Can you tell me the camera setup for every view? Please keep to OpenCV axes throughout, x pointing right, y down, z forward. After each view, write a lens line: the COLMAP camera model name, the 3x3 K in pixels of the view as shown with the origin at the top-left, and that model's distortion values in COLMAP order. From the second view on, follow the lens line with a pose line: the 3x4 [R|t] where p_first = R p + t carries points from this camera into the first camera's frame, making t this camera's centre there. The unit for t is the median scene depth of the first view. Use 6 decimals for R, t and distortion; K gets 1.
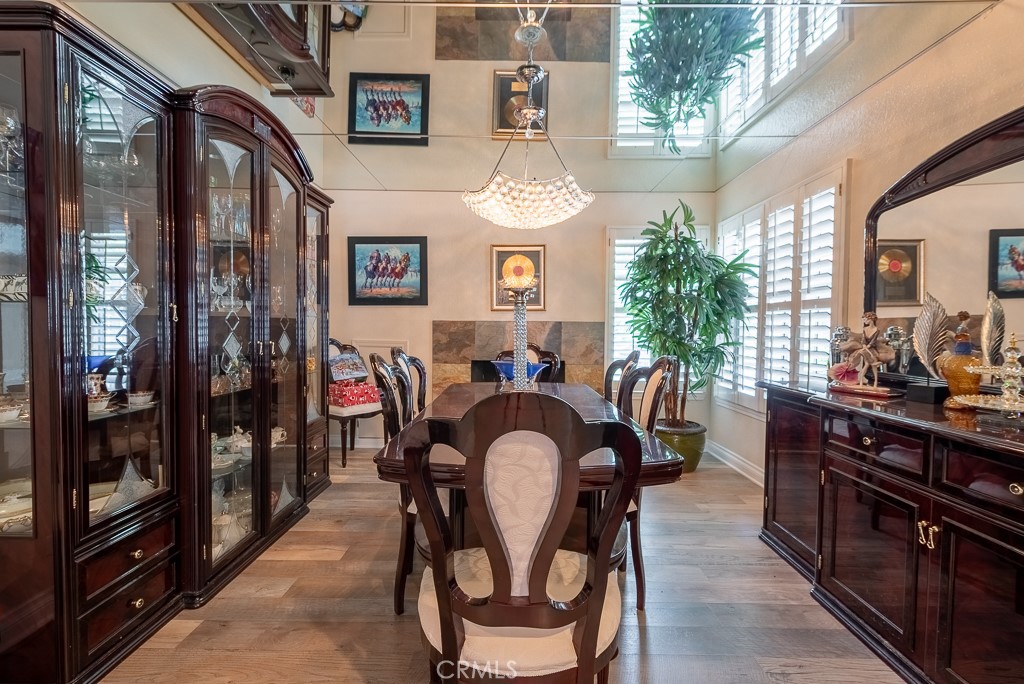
lens RADIAL K [[455.0, 0, 511.3], [0, 455.0, 340.9], [0, 0, 1]] dist [-0.000082, -0.000047]
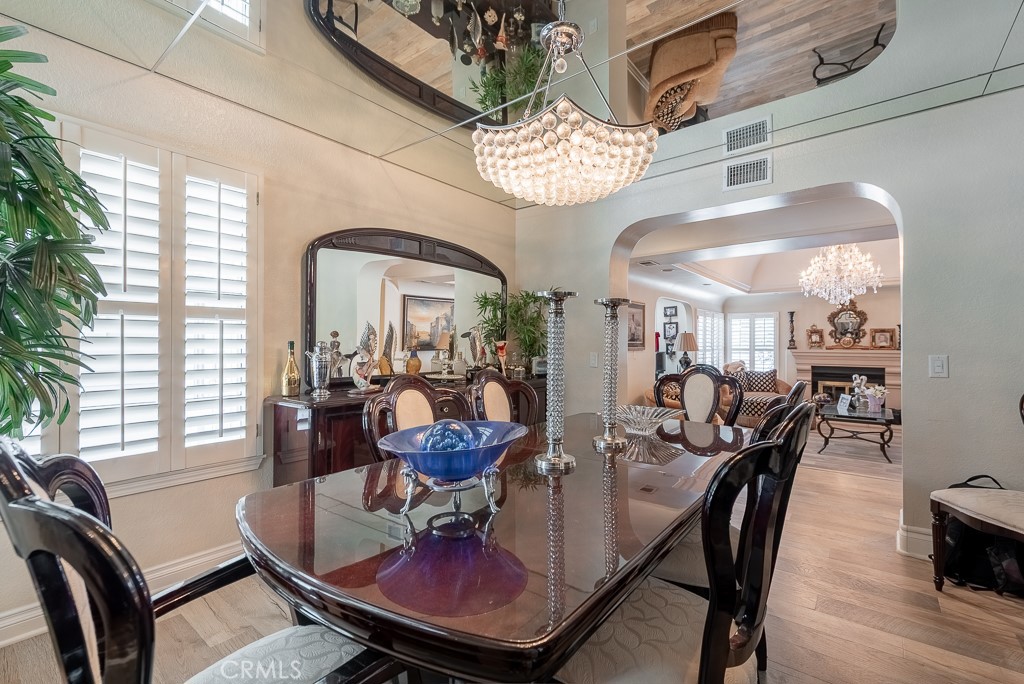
lens RADIAL K [[455.0, 0, 511.6], [0, 455.0, 343.9], [0, 0, 1]] dist [-0.000082, -0.000047]
pose [[-0.787195, -0.000158, 0.616704, -0.286177], [0.014082, 0.999735, 0.018231, -0.031964], [-0.616543, 0.023035, -0.786984, 1.383129]]
